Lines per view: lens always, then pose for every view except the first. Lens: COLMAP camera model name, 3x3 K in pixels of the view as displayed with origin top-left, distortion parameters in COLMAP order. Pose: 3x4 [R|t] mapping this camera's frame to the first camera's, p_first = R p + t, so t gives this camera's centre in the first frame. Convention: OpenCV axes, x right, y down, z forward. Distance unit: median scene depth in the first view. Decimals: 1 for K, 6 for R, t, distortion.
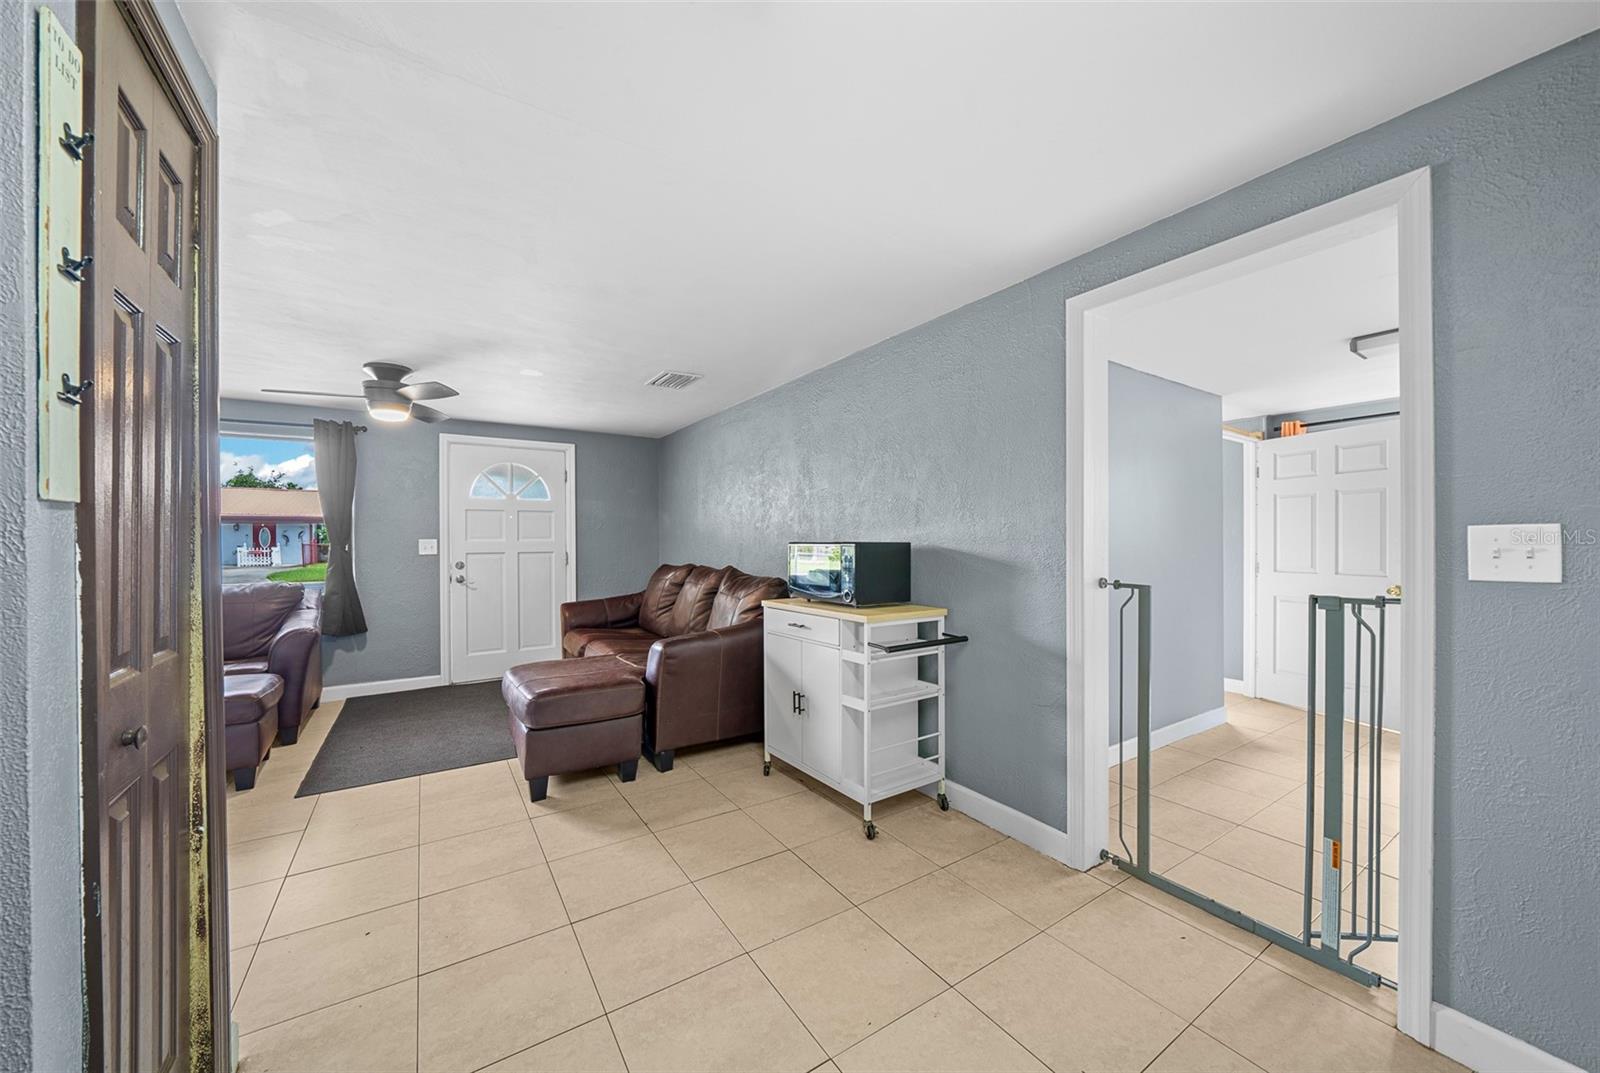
lens RADIAL K [[571.7, 0, 797.8], [0, 571.7, 542.7], [0, 0, 1]] dist [-0.009972, -0.000149]
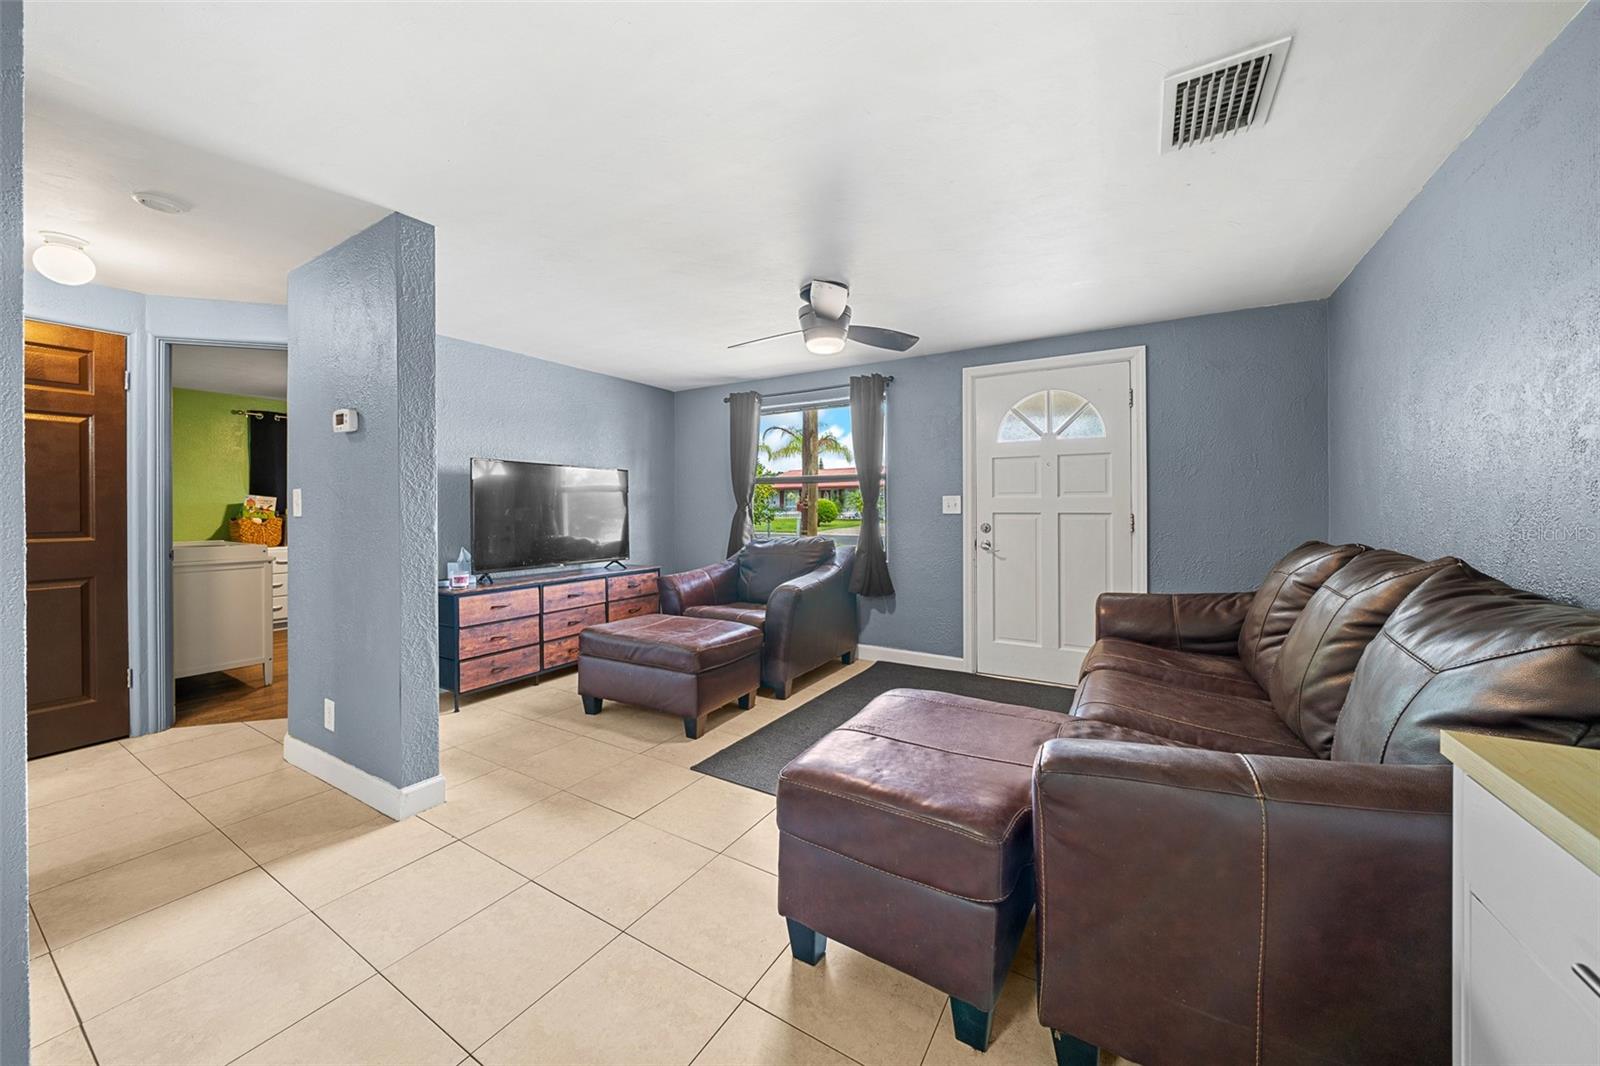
lens RADIAL K [[568.9, 0, 796.5], [0, 568.9, 506.1], [0, 0, 1]] dist [-0.009574, -0.000125]
pose [[0.429651, 0.002927, -0.902990, 0.020304], [-0.002669, 0.999994, 0.001972, 0.009981], [0.902991, 0.001563, 0.429656, 0.499687]]
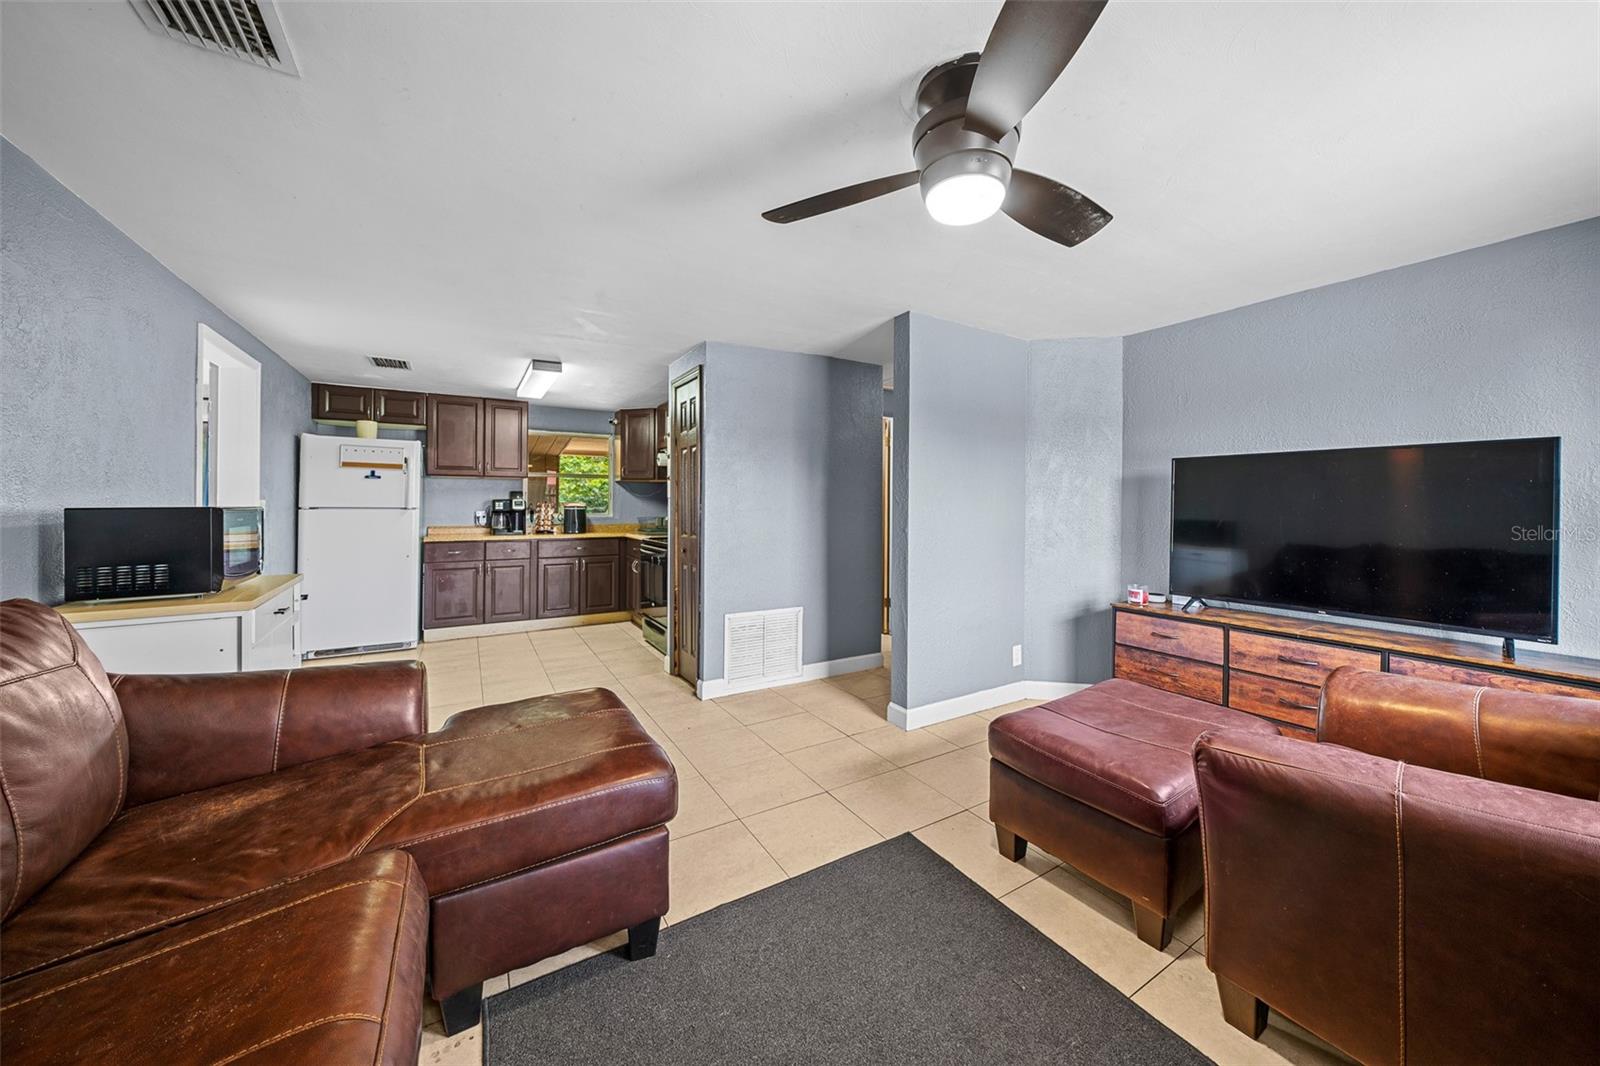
lens RADIAL K [[562.7, 0, 802.0], [0, 562.7, 503.5], [0, 0, 1]] dist [-0.002064, -0.000080]
pose [[-0.999099, 0.001455, 0.042426, -0.507022], [0.001500, 0.999998, 0.001049, -0.002992], [-0.042424, 0.001112, -0.999099, 1.169809]]
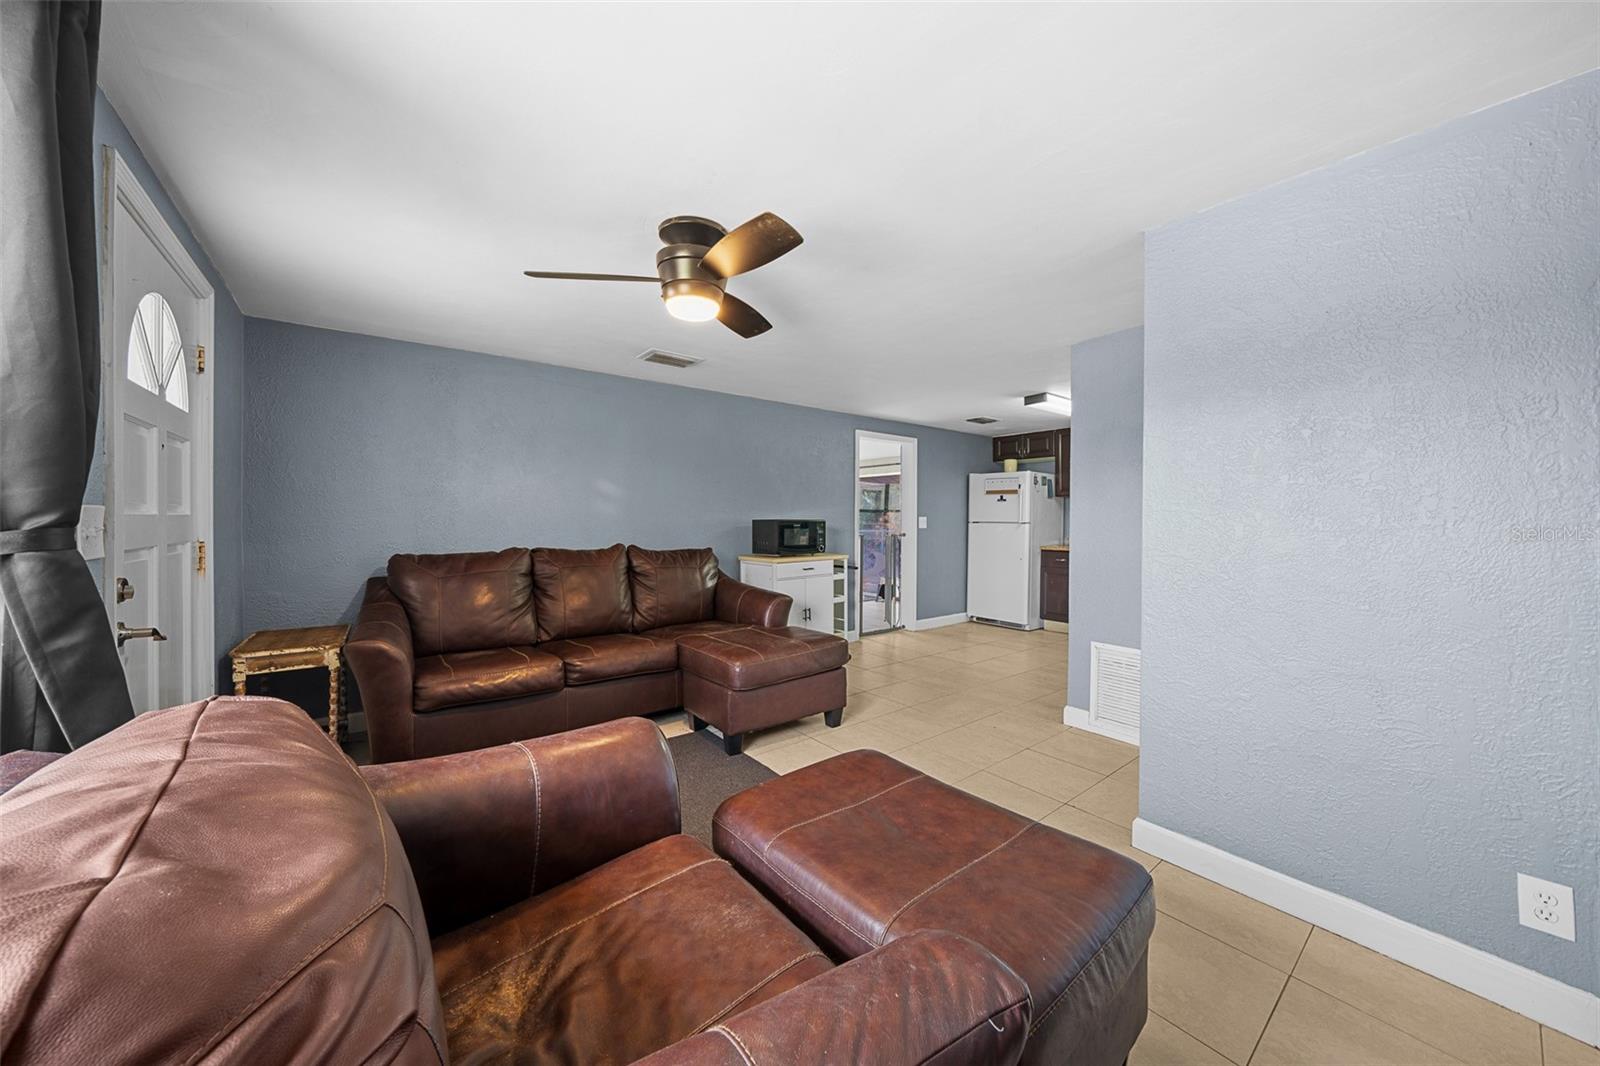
lens RADIAL K [[550.5, 0, 797.6], [0, 550.5, 521.2], [0, 0, 1]] dist [-0.008586, -0.000028]
pose [[-0.070327, -0.000535, 0.997524, -1.086027], [0.000191, 1.000000, 0.000549, 0.001980], [-0.997524, 0.000229, -0.070327, 0.764098]]
